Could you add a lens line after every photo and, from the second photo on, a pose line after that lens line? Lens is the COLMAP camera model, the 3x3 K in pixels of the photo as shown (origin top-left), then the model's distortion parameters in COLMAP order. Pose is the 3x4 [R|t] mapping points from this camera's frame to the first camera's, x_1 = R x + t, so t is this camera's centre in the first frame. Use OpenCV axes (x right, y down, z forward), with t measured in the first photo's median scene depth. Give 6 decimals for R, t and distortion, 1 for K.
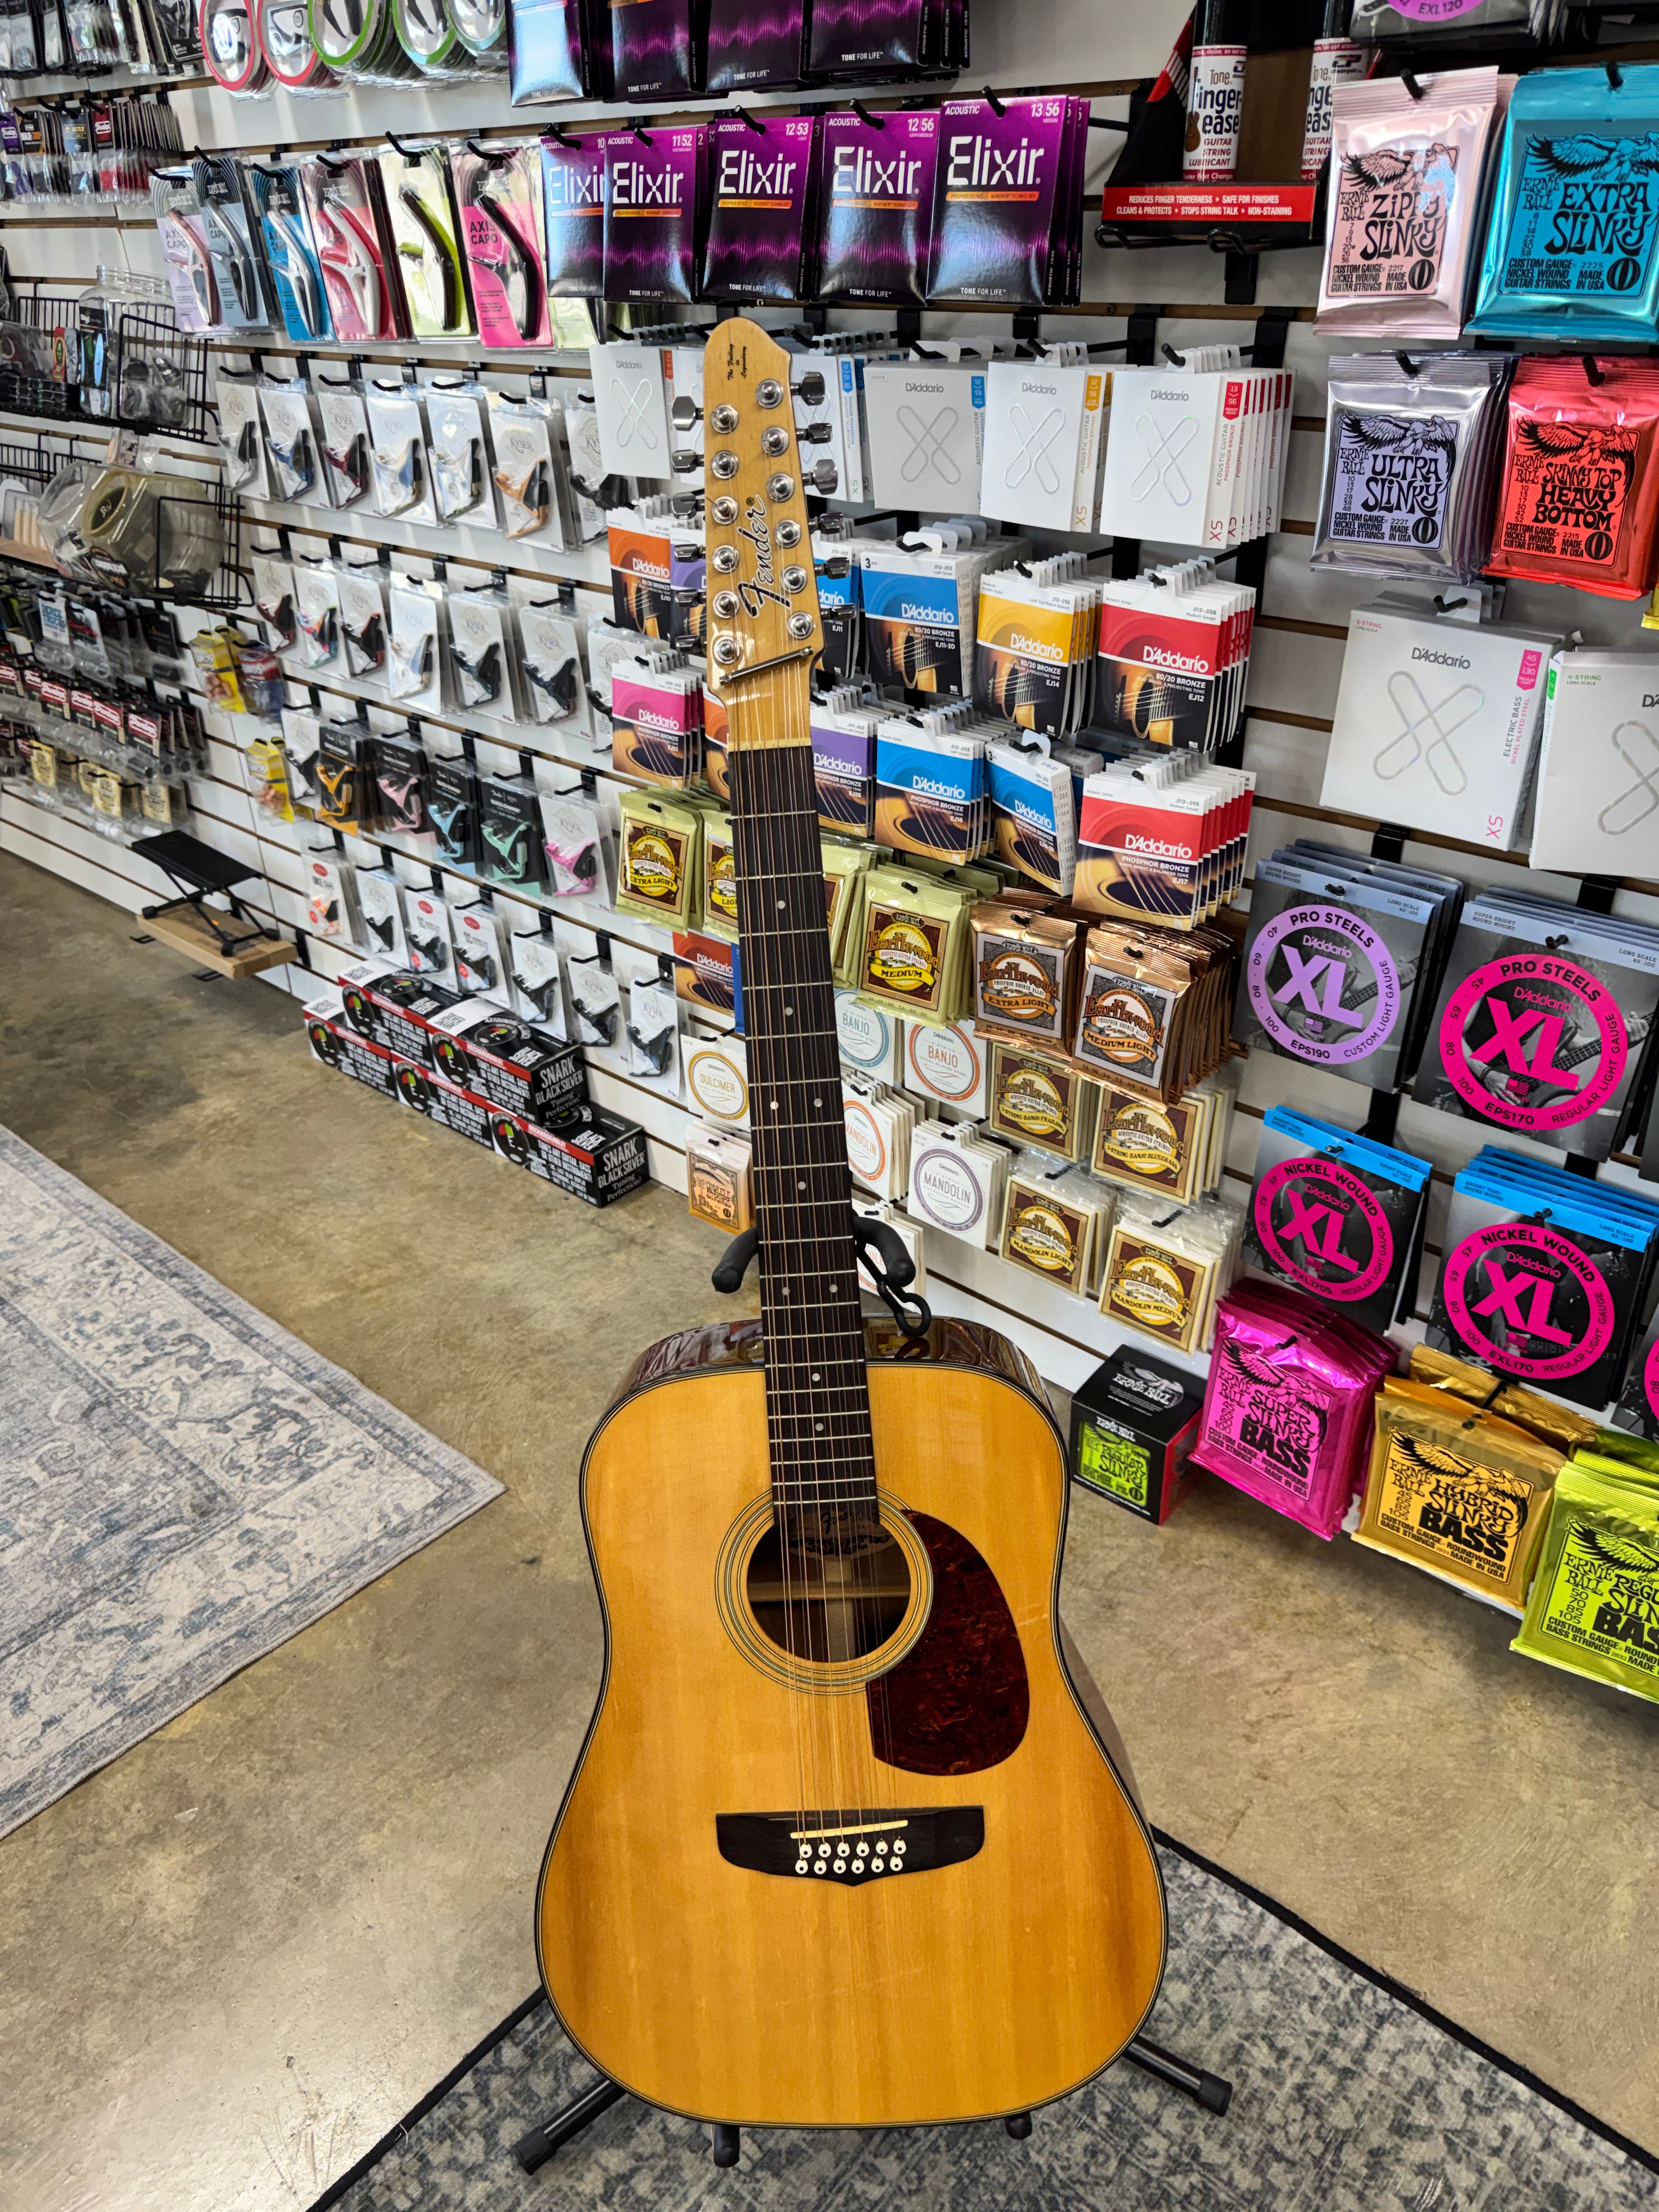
lens RADIAL K [[1561.3, 0, 832.8], [0, 1561.3, 1112.5], [0, 0, 1]] dist [0.023962, -0.042272]
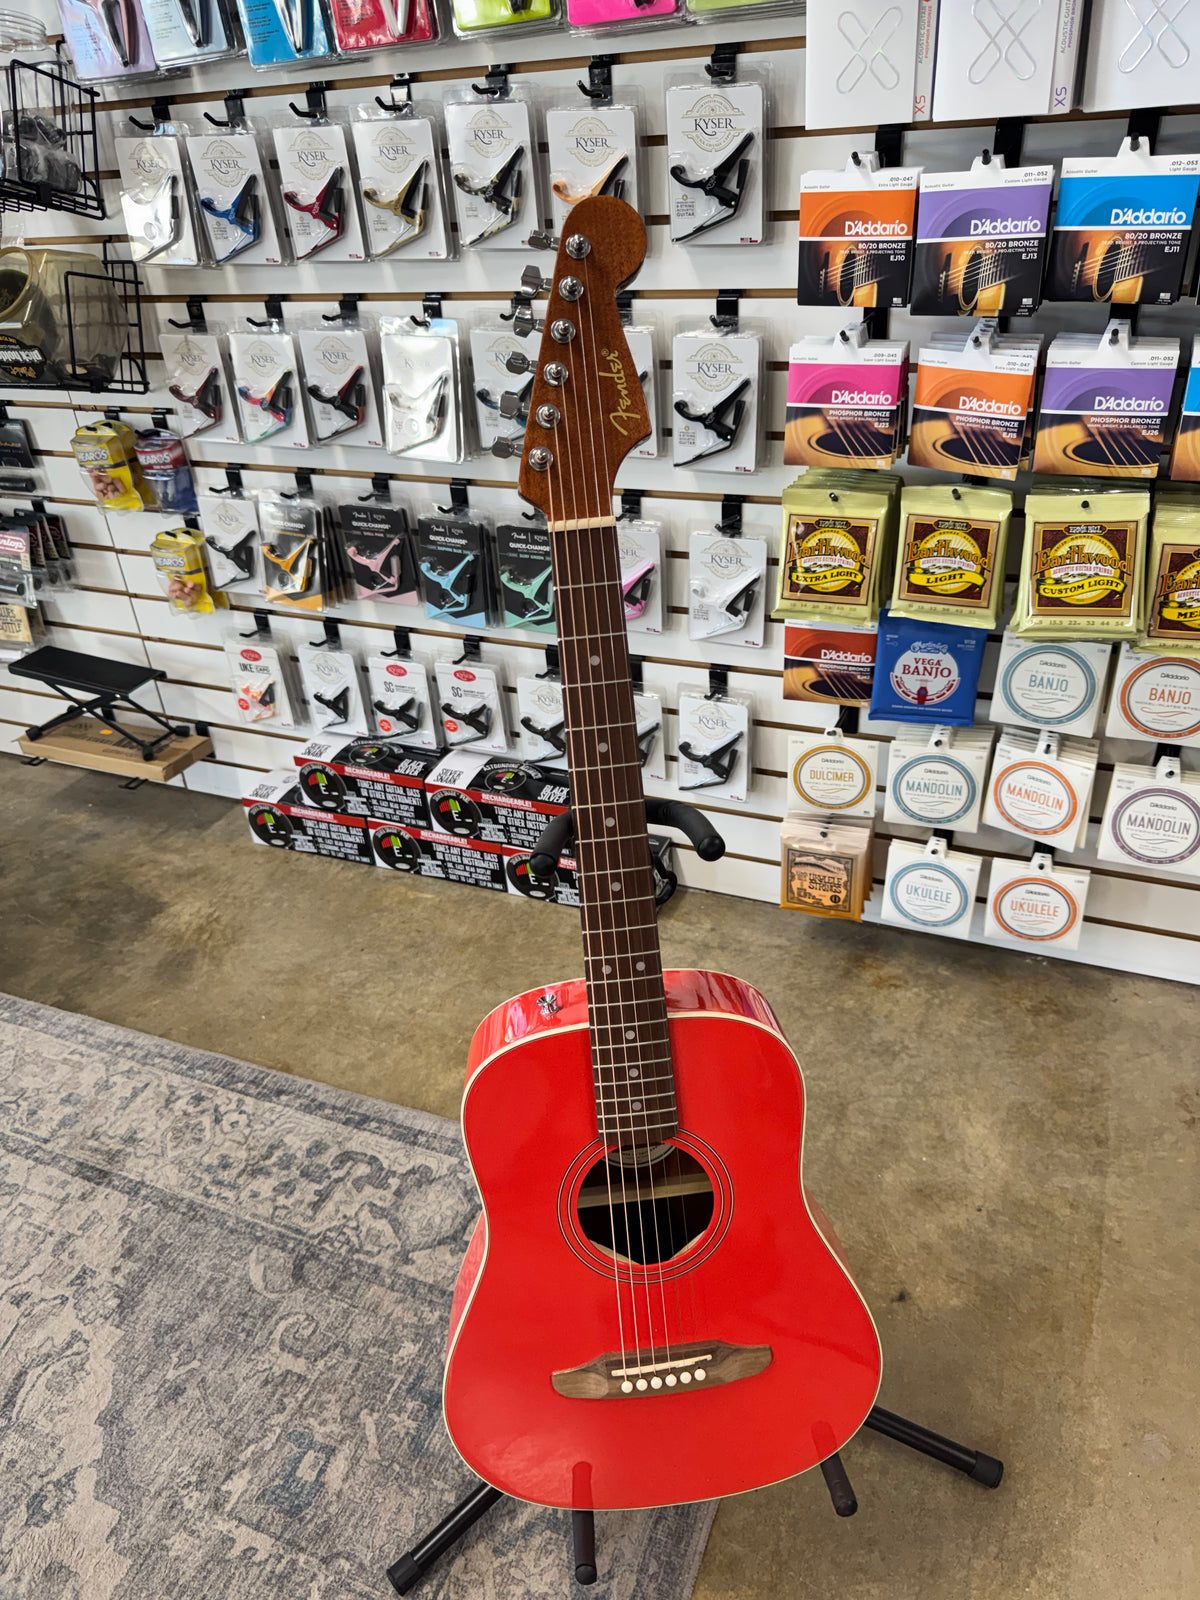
lens RADIAL K [[1157.9, 0, 577.5], [0, 1157.9, 817.2], [0, 0, 1]] dist [-0.005902, -0.017117]
pose [[0.950695, -0.203825, 0.233738, -0.552064], [0.199275, 0.978992, 0.043181, -0.076984], [-0.237629, 0.005527, 0.971340, 0.412997]]
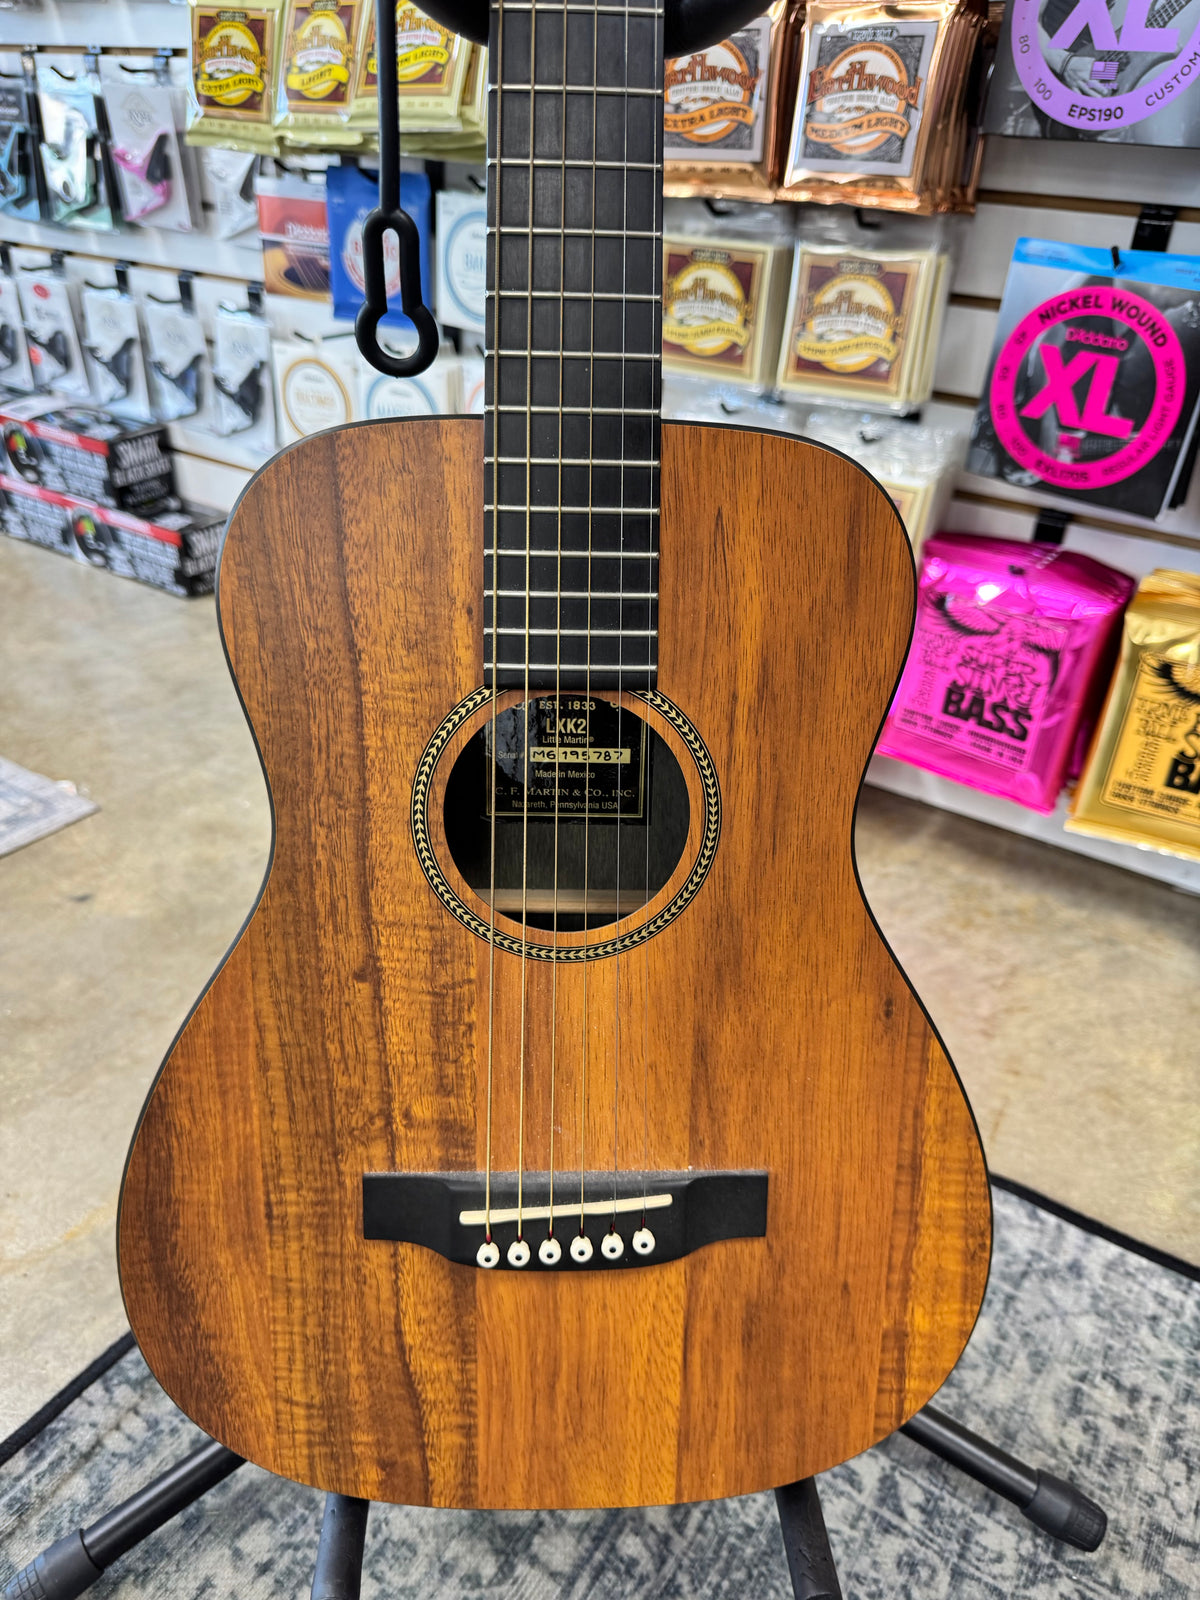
lens RADIAL K [[1157.9, 0, 608.7], [0, 1157.9, 808.2], [0, 0, 1]] dist [-0.005902, -0.017117]
pose [[0.987167, -0.015688, 0.158918, -0.023941], [0.011548, 0.999570, 0.026941, 0.261875], [-0.159273, -0.024761, 0.986924, 0.434908]]
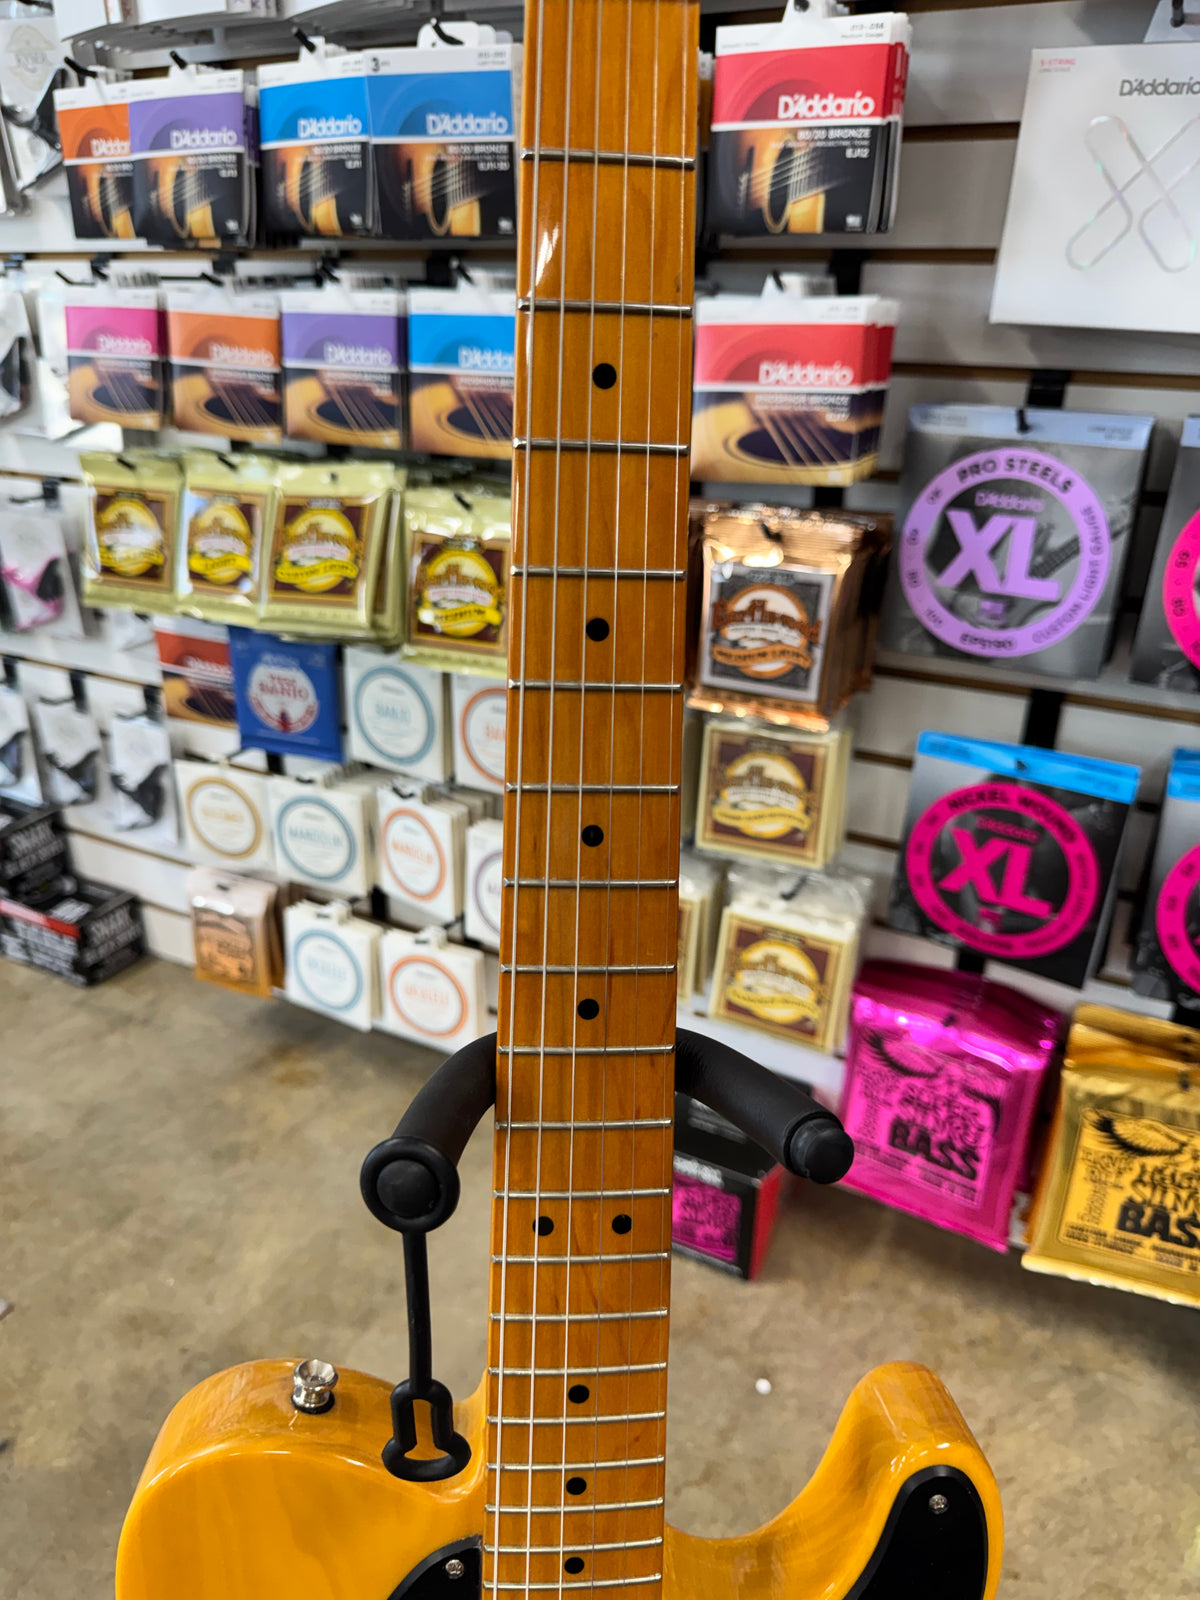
lens RADIAL K [[1157.9, 0, 587.6], [0, 1157.9, 807.3], [0, 0, 1]] dist [-0.005902, -0.017117]
pose [[0.967715, -0.063857, 0.243823, -0.044354], [0.090761, 0.990764, -0.100742, 0.080488], [-0.235138, 0.119619, 0.964573, 0.440384]]
